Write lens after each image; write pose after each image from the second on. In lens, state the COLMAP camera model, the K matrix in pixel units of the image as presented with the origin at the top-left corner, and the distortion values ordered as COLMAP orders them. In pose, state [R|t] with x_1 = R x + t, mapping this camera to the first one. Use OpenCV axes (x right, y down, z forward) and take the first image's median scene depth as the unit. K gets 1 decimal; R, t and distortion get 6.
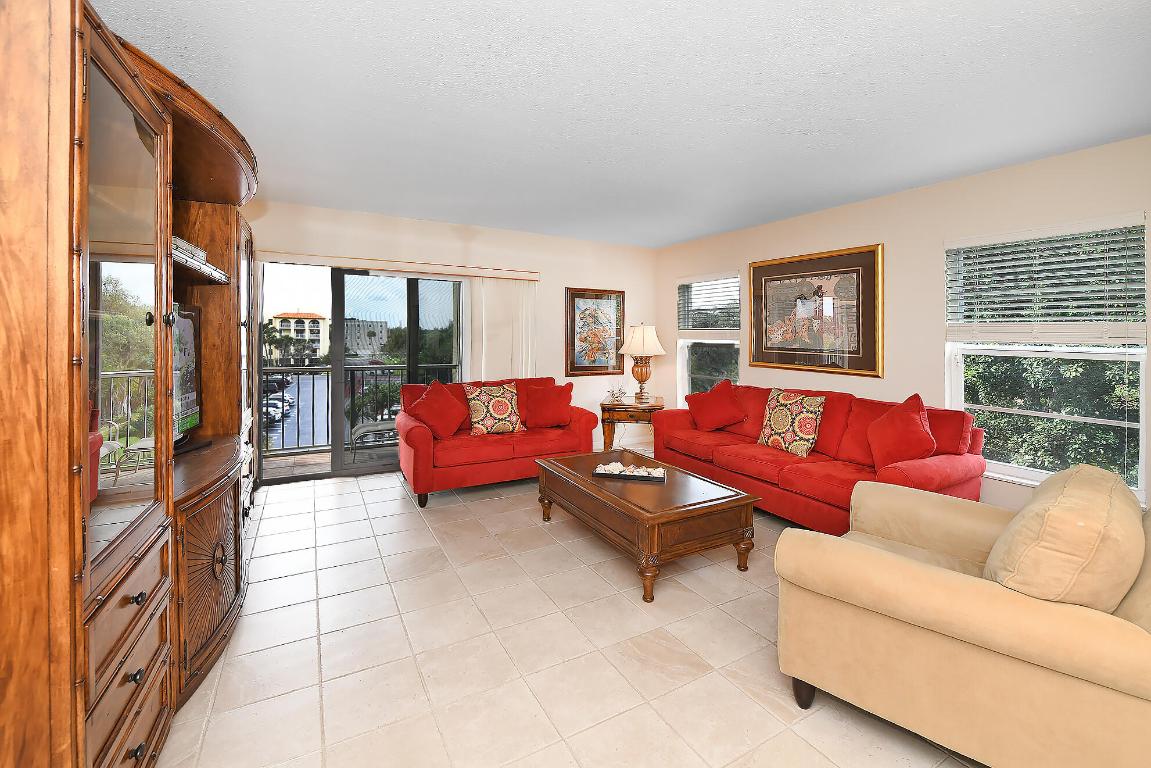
lens RADIAL K [[516.6, 0, 569.0], [0, 516.6, 354.8], [0, 0, 1]] dist [-0.035524, -0.000368]
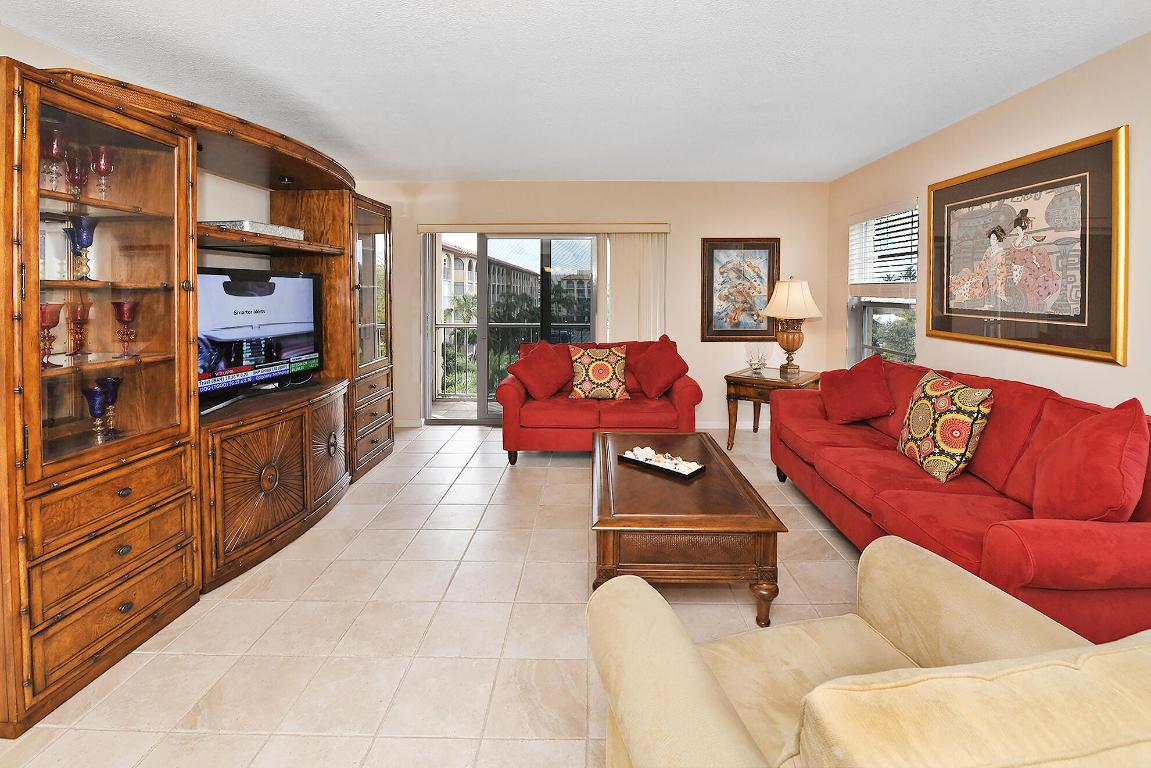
lens RADIAL K [[516.6, 0, 571.9], [0, 516.6, 320.9], [0, 0, 1]] dist [-0.035524, -0.000368]
pose [[0.848345, 0.016809, -0.529177, 0.314974], [-0.008742, 0.999804, 0.017744, -0.006264], [0.529372, -0.010427, 0.848326, 0.175753]]
